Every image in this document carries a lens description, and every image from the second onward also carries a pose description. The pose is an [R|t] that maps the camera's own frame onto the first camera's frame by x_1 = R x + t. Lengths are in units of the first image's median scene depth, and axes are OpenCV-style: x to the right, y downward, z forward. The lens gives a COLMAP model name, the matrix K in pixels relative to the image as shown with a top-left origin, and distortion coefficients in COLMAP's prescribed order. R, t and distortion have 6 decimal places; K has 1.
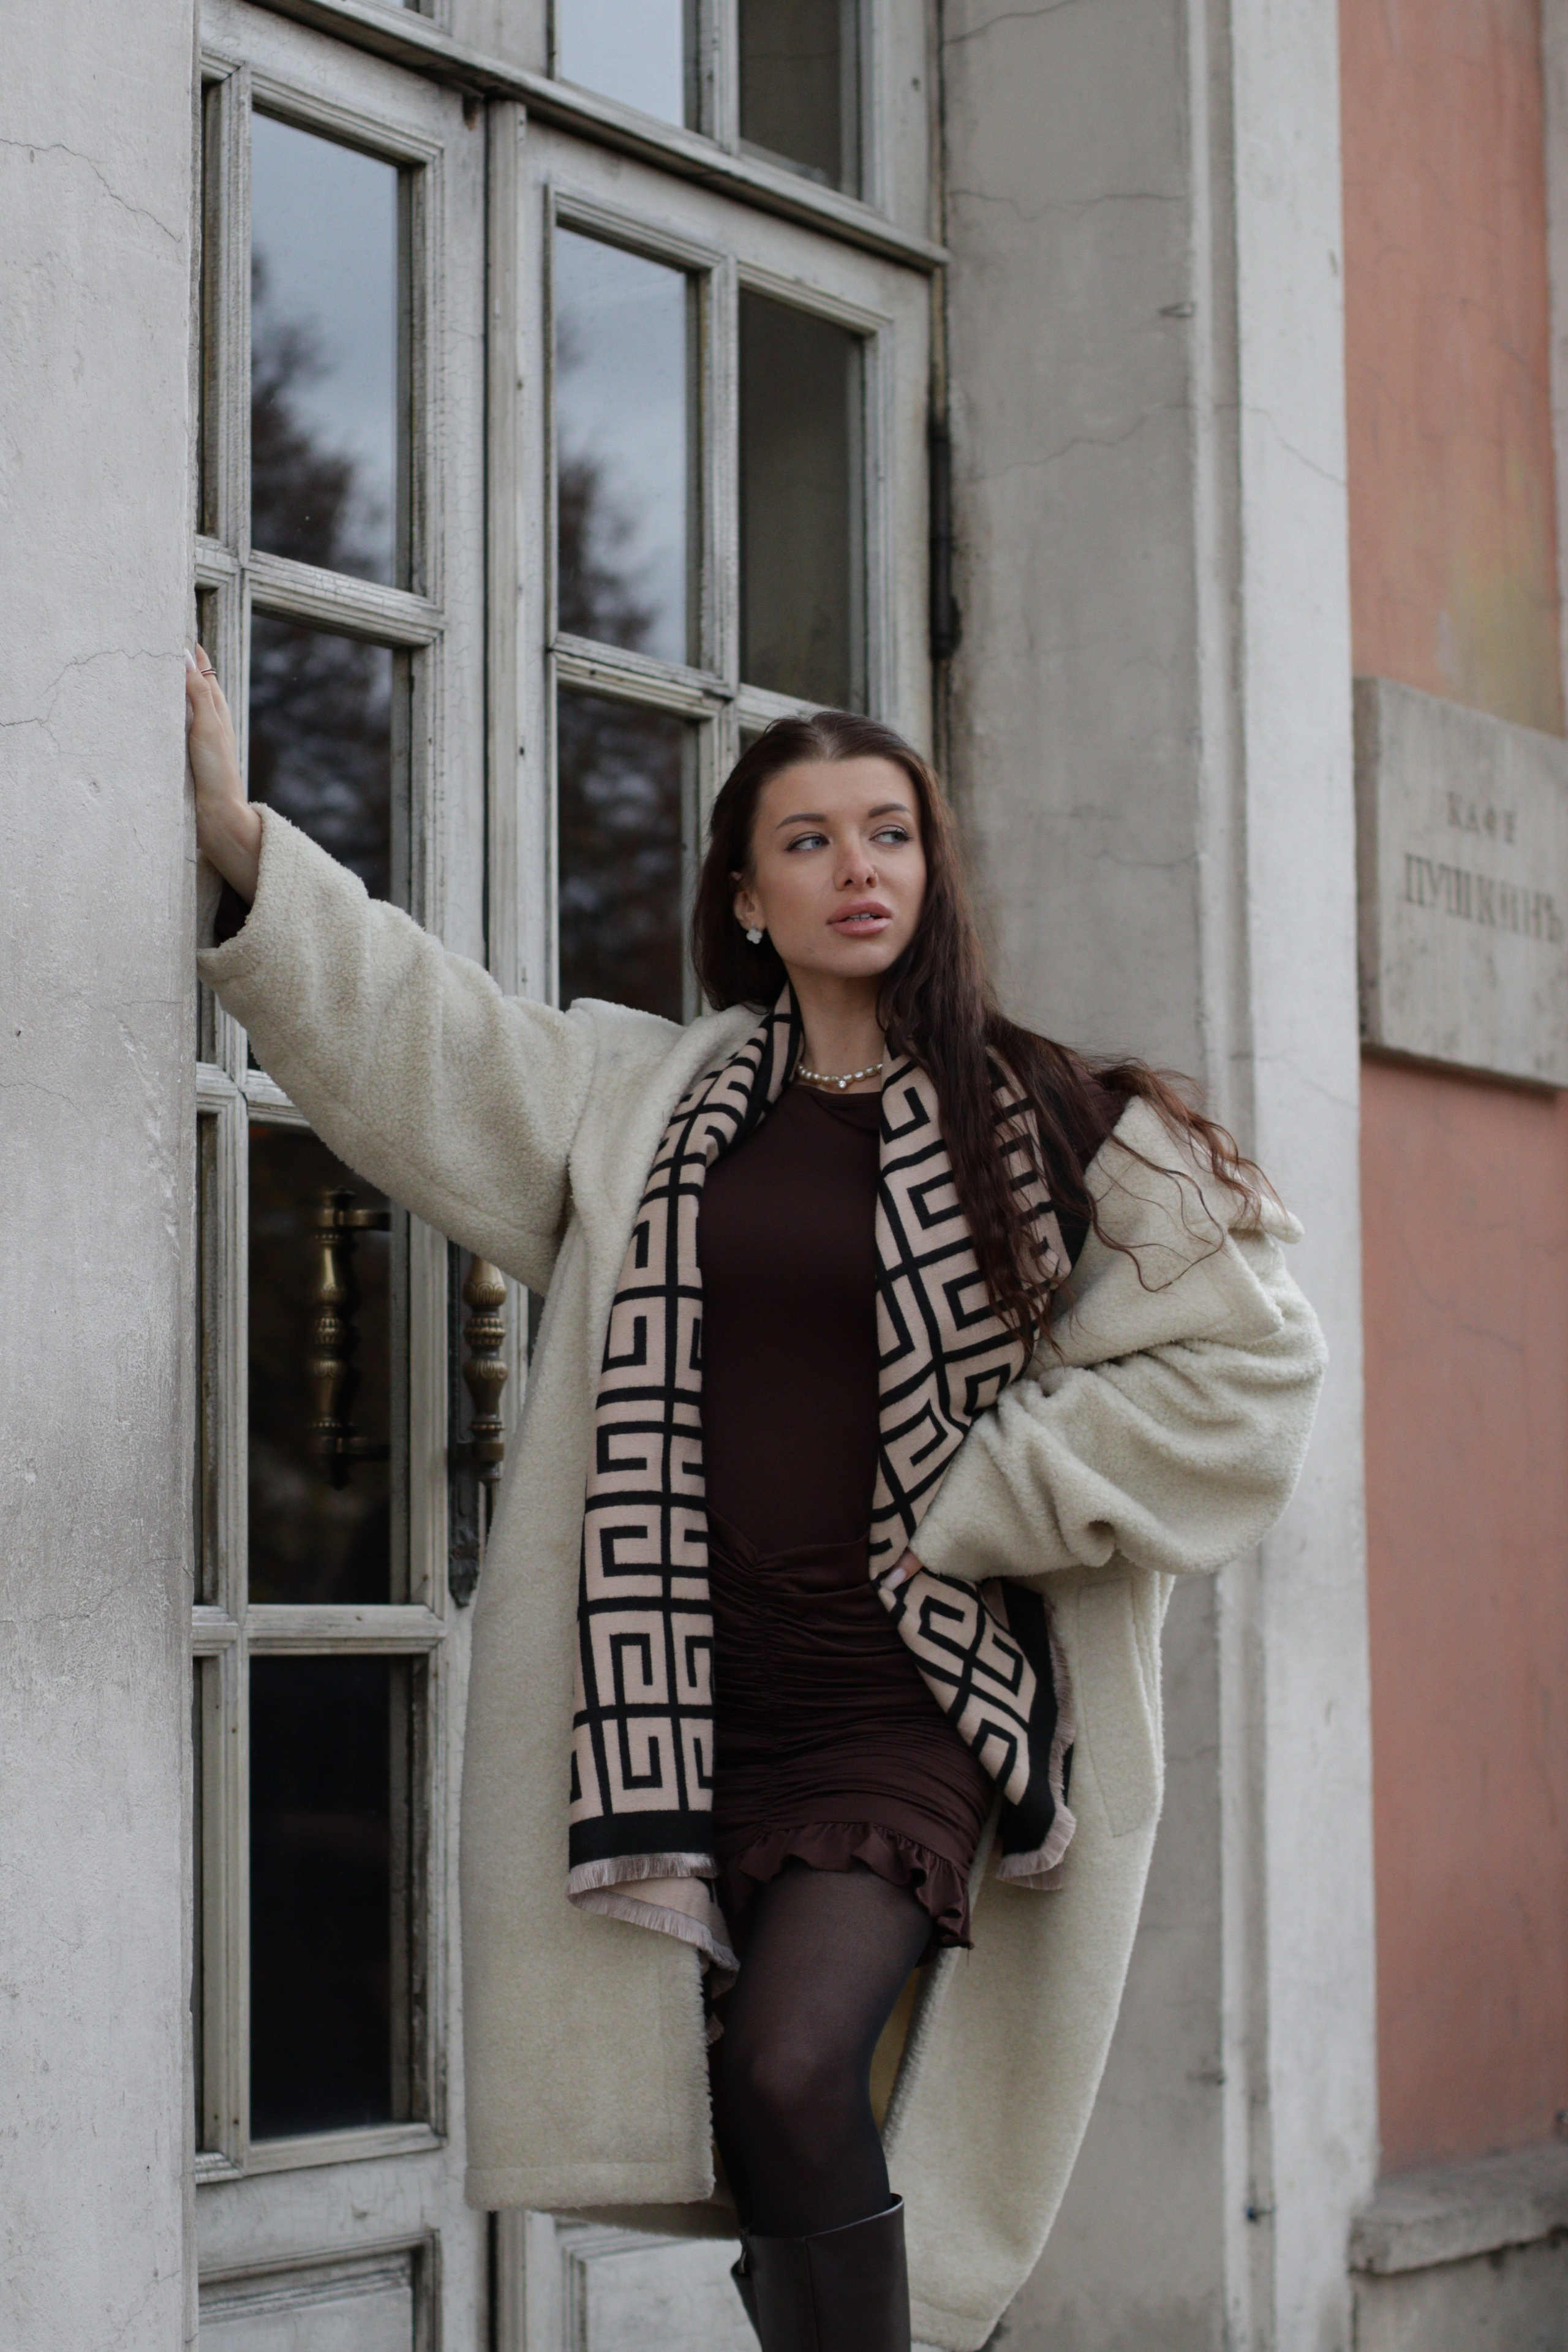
lens RADIAL K [[5458.9, 0, 731.7], [0, 5458.9, 1183.2], [0, 0, 1]] dist [-0.154543, 0.247394]
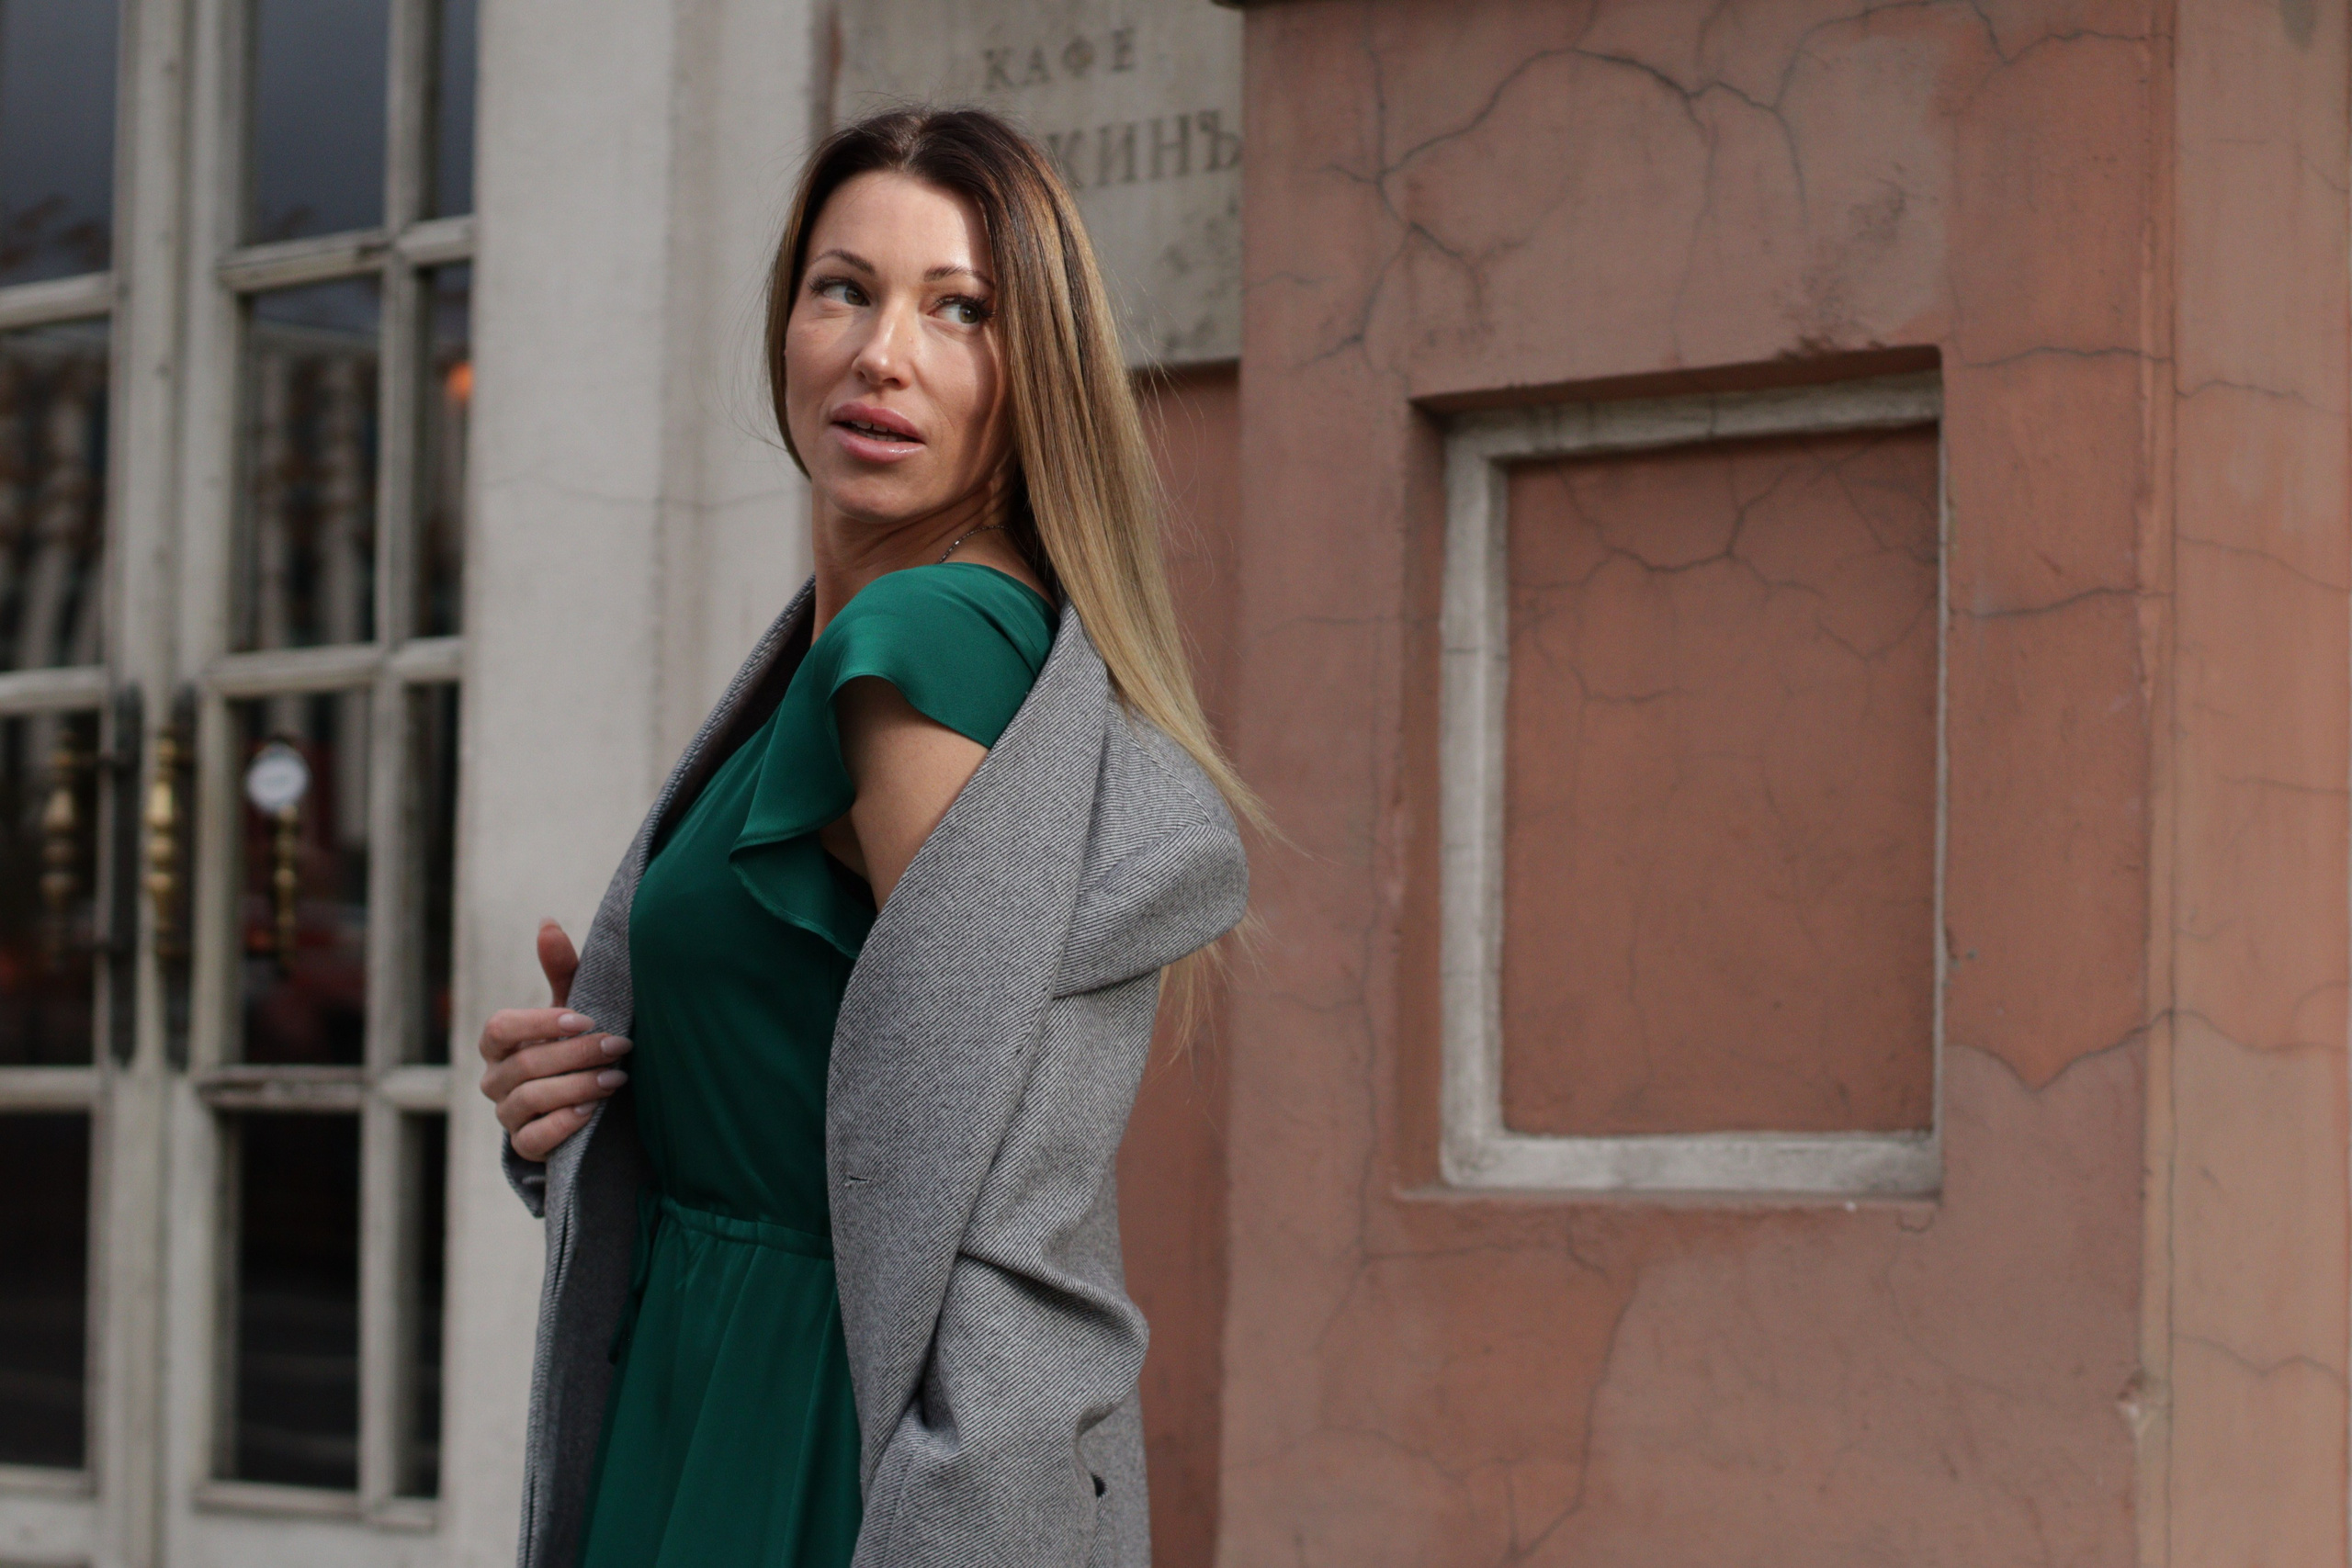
lens RADIAL K [[5458.4, 0, 1176.0], [0, 5458.4, 784.0], [0, 0, 1]] dist [-0.154543, 0.247394]
pose [[-0.150324, -0.057910, -0.986939, 1.012774], [0.076713, 0.994590, -0.070043, 0.104588], [0.985656, -0.086241, -0.145068, 1.254378]]
